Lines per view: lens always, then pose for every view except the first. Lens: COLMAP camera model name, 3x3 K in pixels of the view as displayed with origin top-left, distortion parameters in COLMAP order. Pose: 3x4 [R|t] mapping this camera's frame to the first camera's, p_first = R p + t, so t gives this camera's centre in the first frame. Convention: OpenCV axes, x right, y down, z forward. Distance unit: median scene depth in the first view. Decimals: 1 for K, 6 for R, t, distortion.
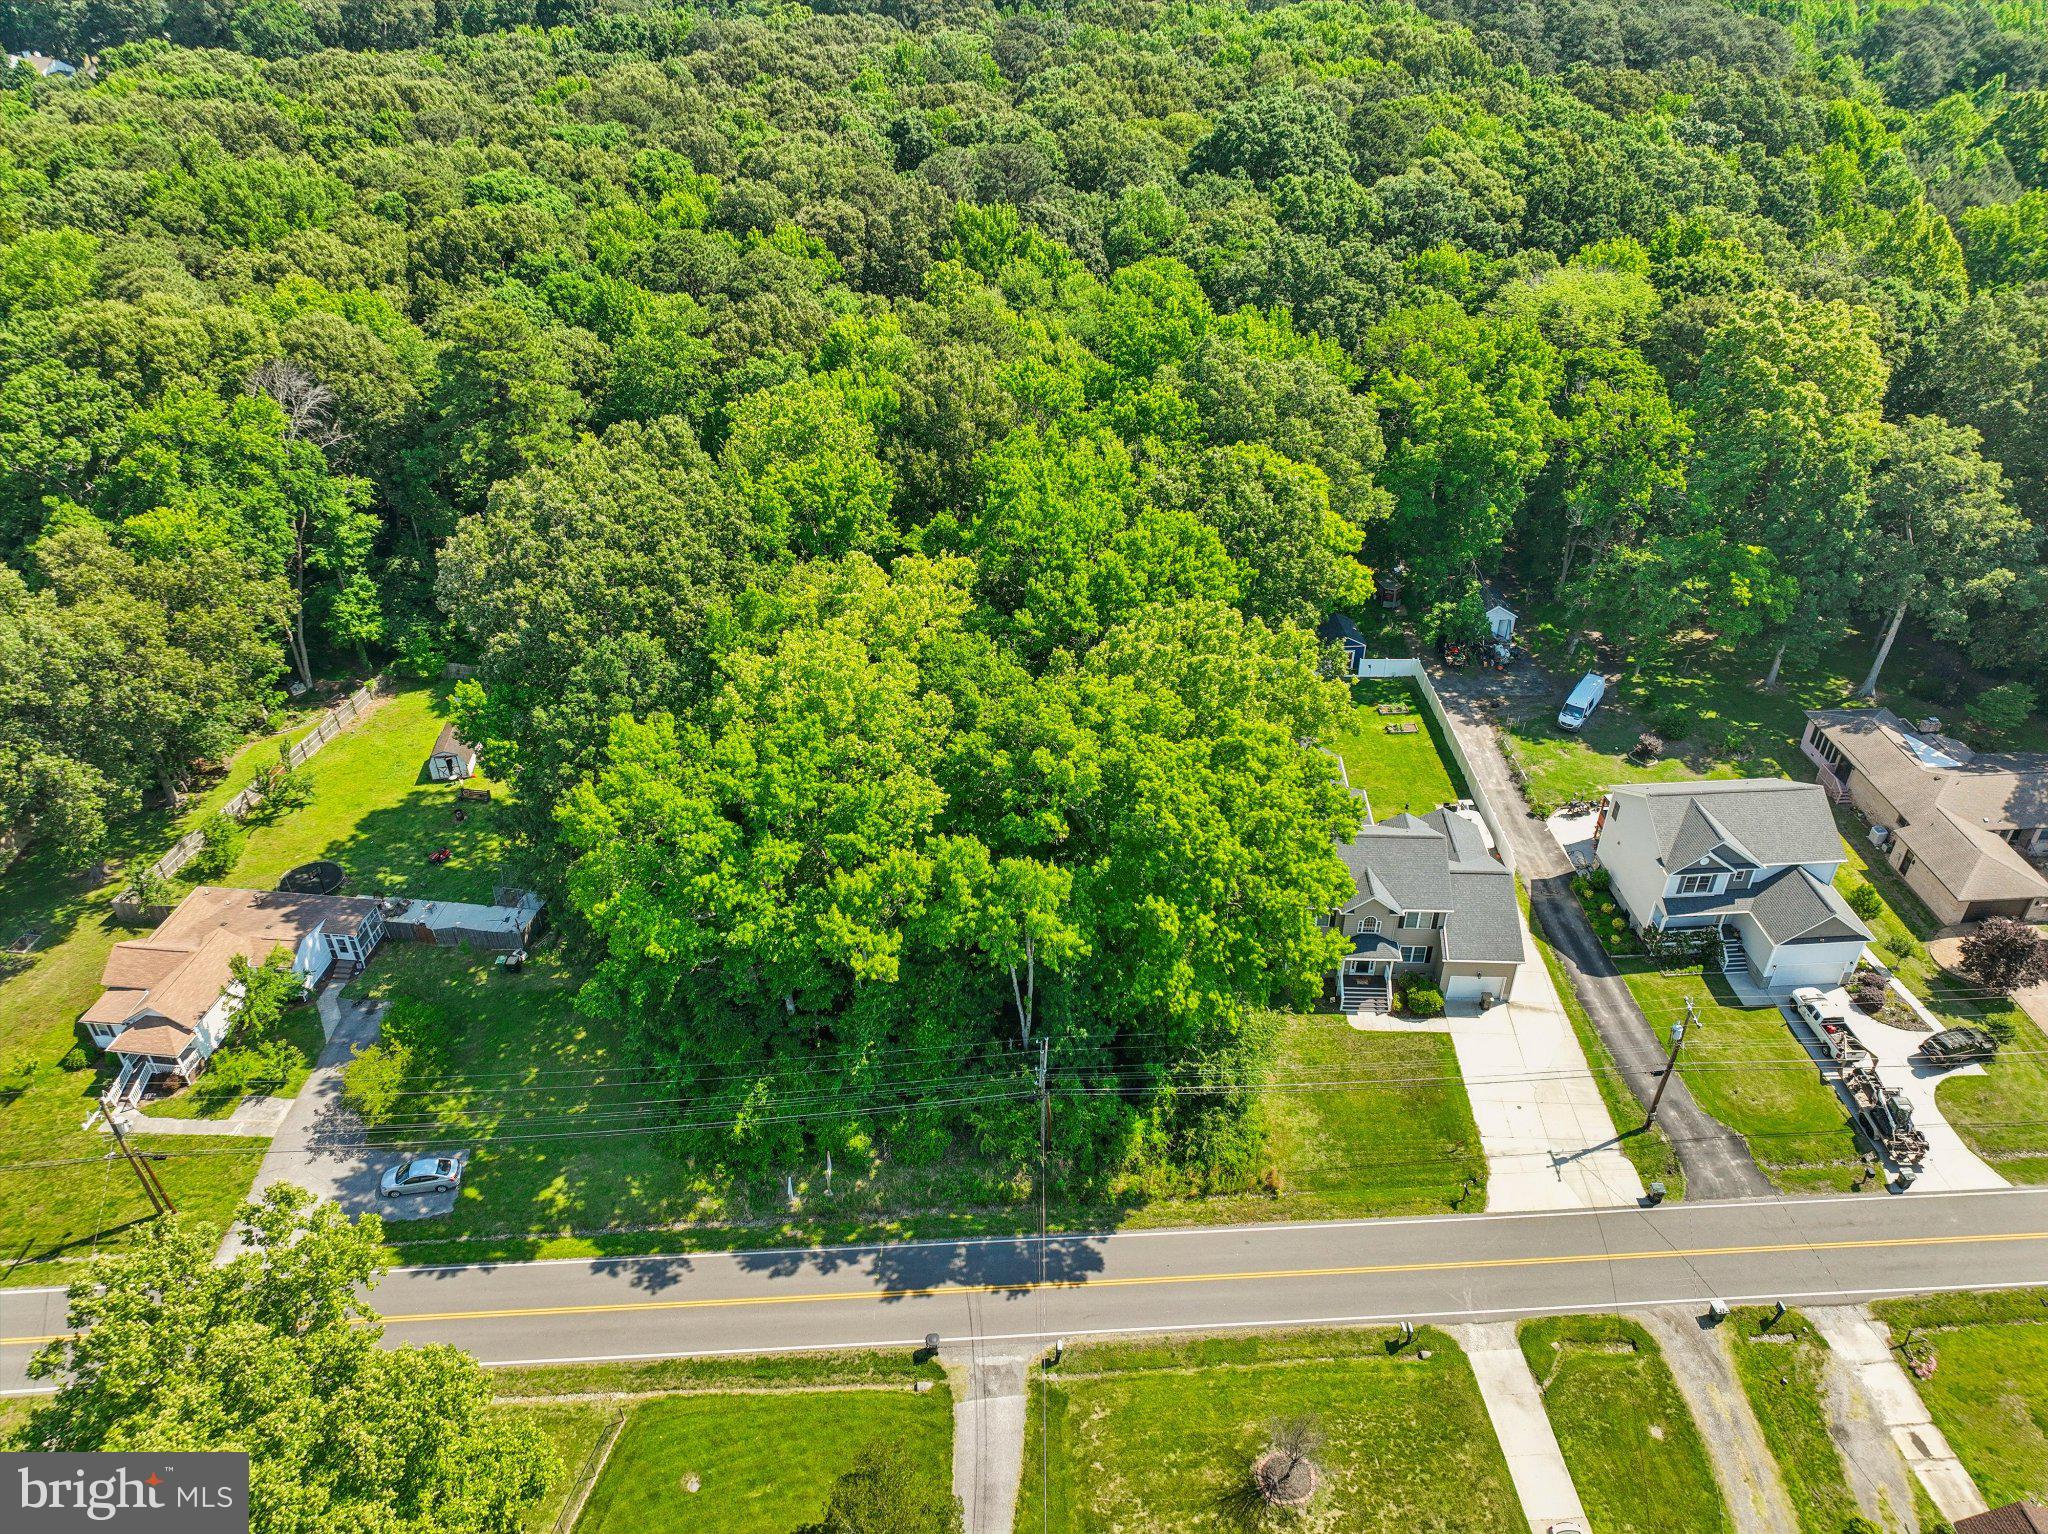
lens RADIAL K [[1459.5, 0, 1029.9], [0, 1459.5, 752.6], [0, 0, 1]] dist [-0.009459, 0.030936]
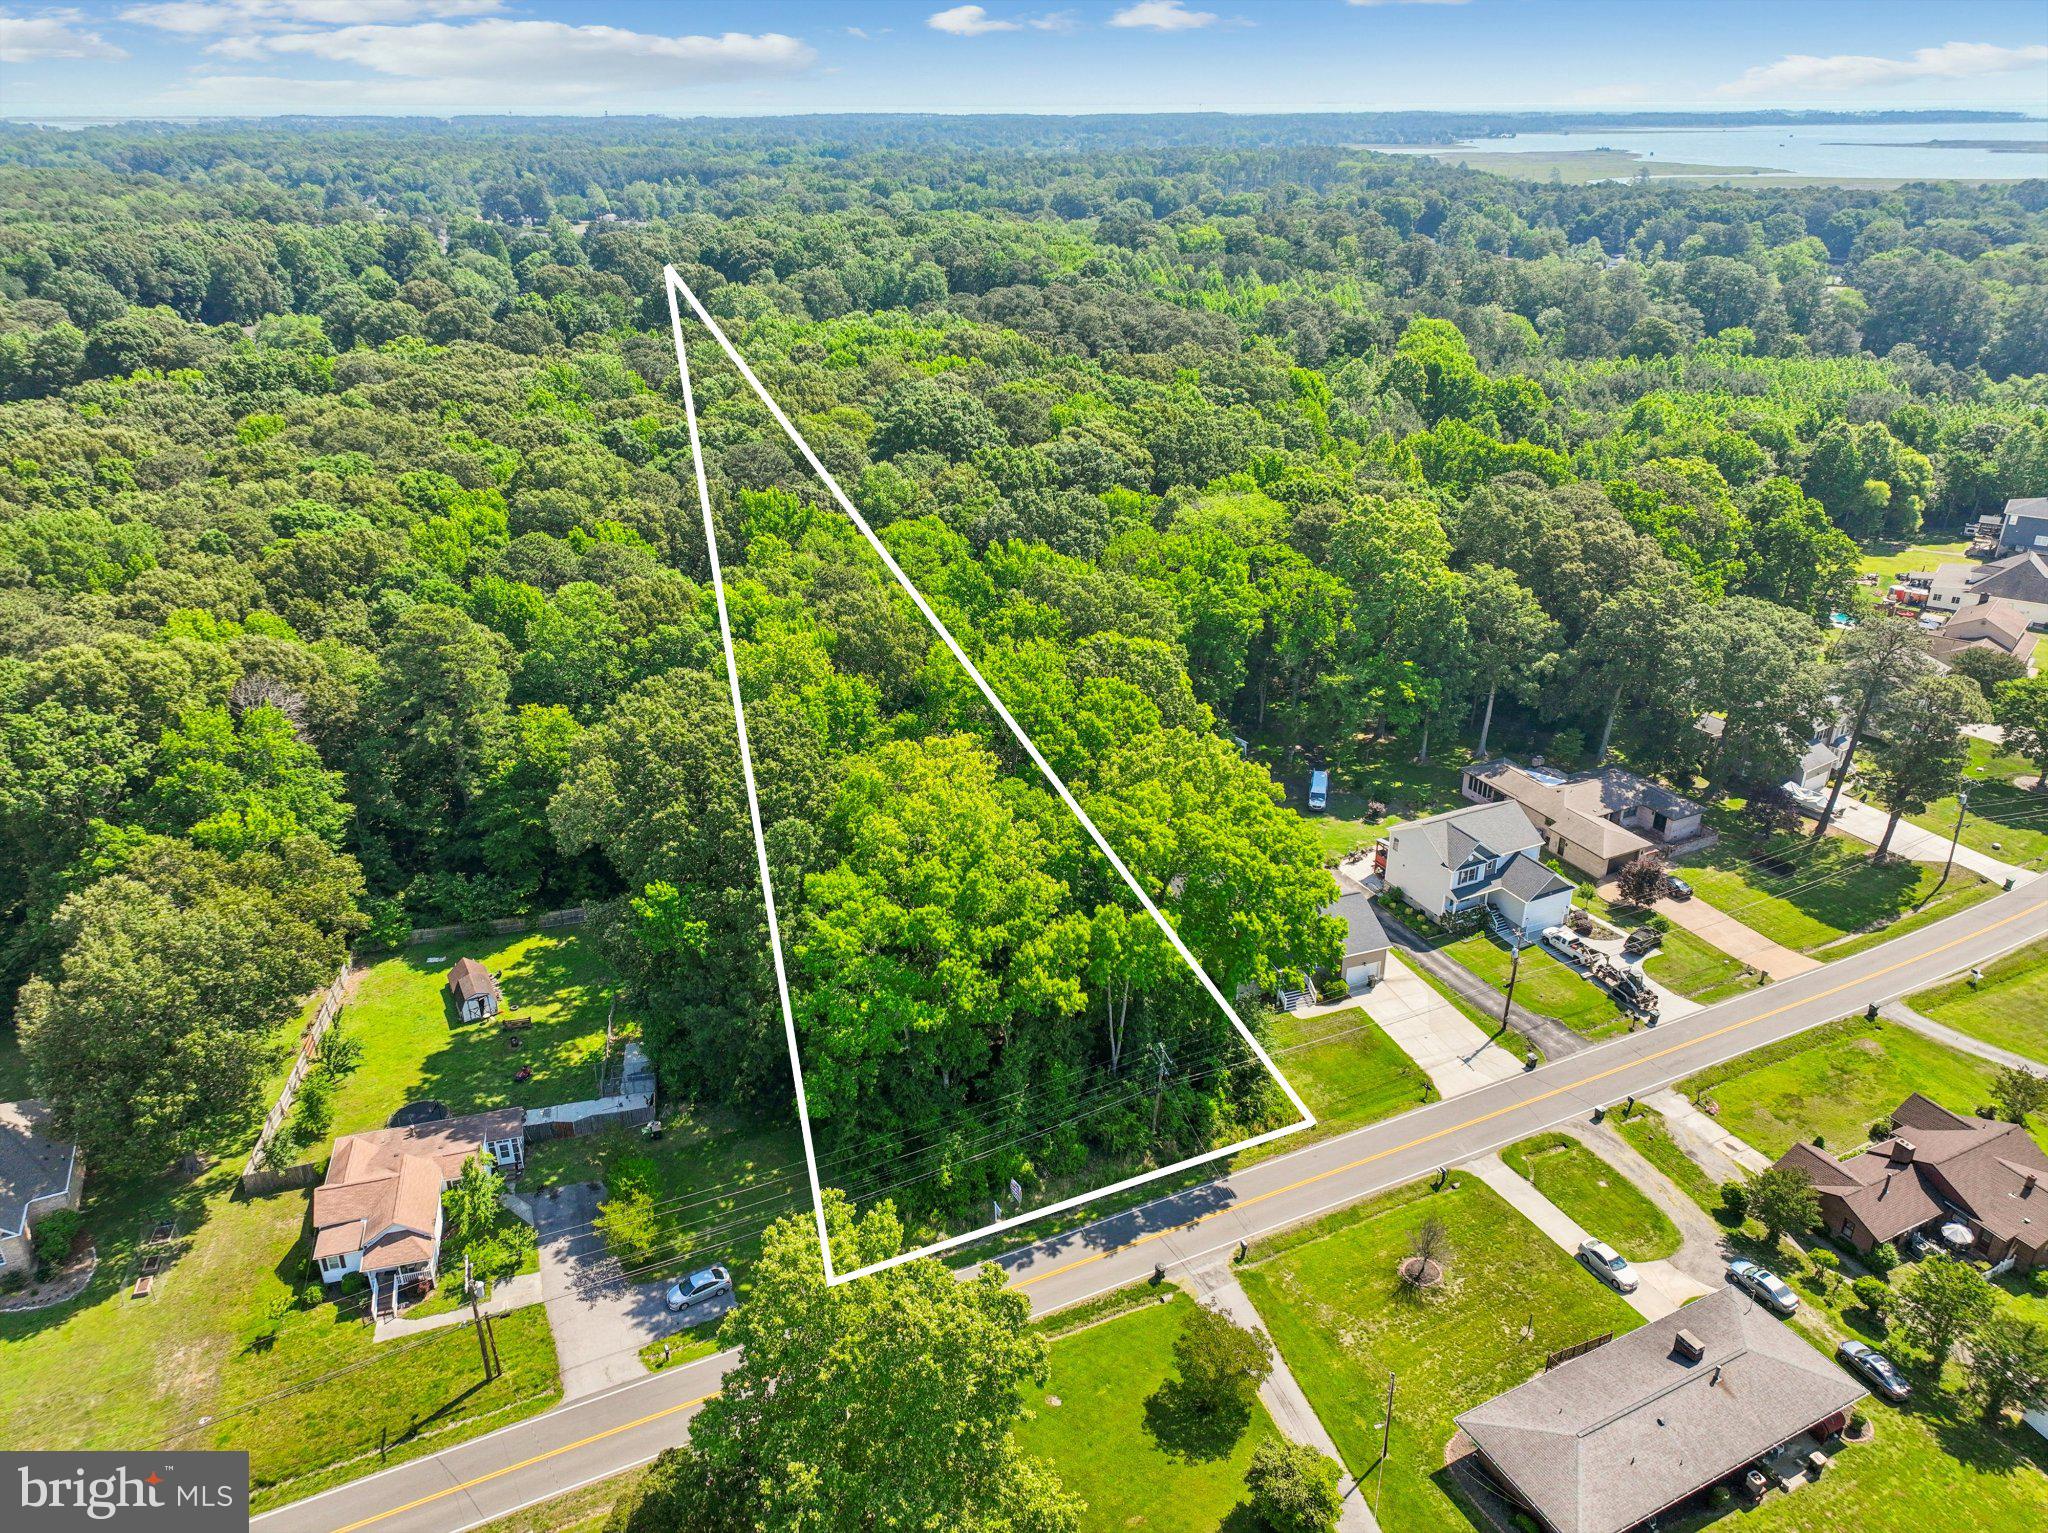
lens RADIAL K [[1447.6, 0, 1028.6], [0, 1447.6, 765.9], [0, 0, 1]] dist [0.005735, 0.009692]
pose [[0.922964, -0.156749, 0.351521, -0.450756], [0.211161, 0.969811, -0.121976, 0.066402], [-0.321790, 0.186807, 0.928200, -0.240133]]
